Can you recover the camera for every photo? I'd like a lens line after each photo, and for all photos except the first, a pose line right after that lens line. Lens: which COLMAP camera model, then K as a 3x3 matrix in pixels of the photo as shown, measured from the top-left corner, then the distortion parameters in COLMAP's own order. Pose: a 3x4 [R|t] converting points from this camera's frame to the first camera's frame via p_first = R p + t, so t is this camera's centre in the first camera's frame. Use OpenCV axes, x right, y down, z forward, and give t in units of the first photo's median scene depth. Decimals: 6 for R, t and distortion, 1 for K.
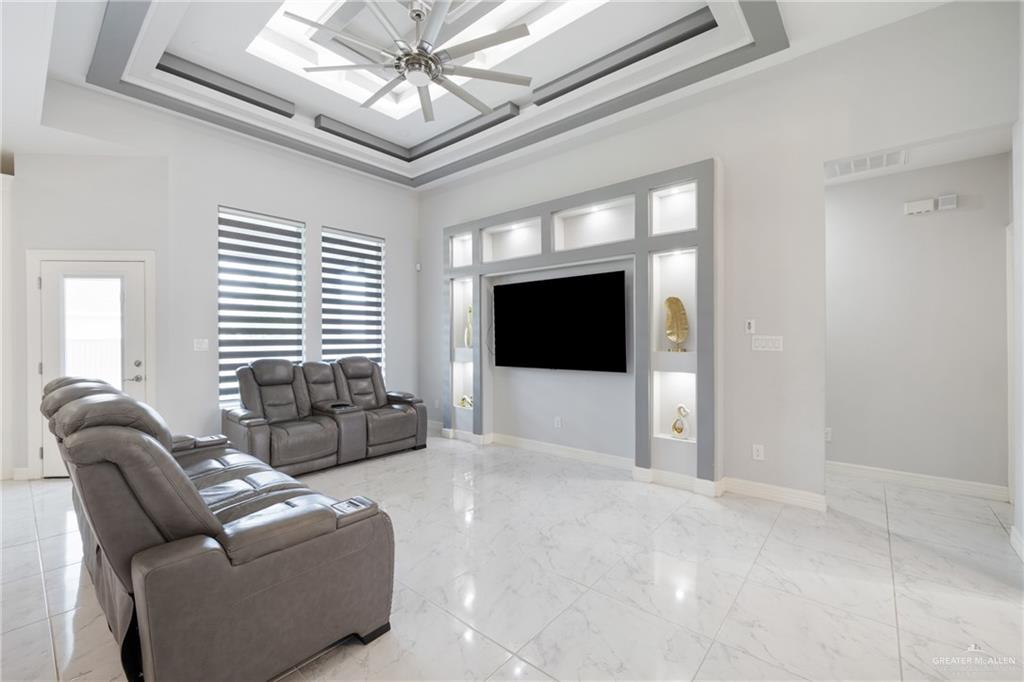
lens RADIAL K [[425.5, 0, 513.6], [0, 425.5, 339.2], [0, 0, 1]] dist [-0.008773, 0.000056]
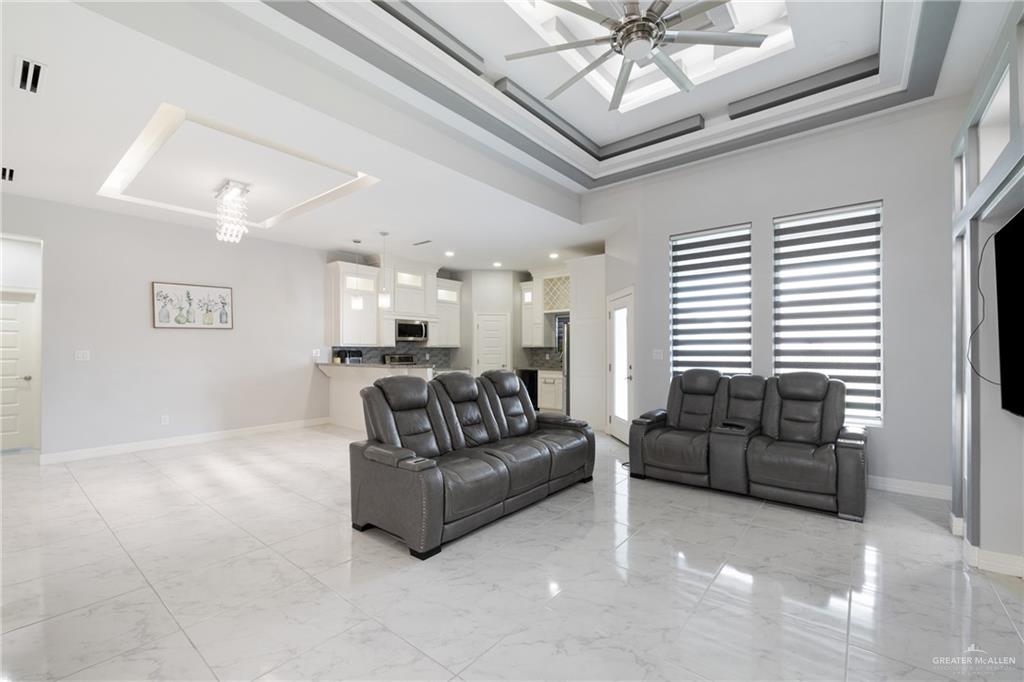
lens RADIAL K [[425.5, 0, 514.7], [0, 425.5, 348.5], [0, 0, 1]] dist [-0.008773, 0.000056]
pose [[0.016528, -0.001991, -0.999861, 0.446276], [0.001536, 0.999997, -0.001966, -0.002038], [0.999862, -0.001503, 0.016531, 0.515980]]
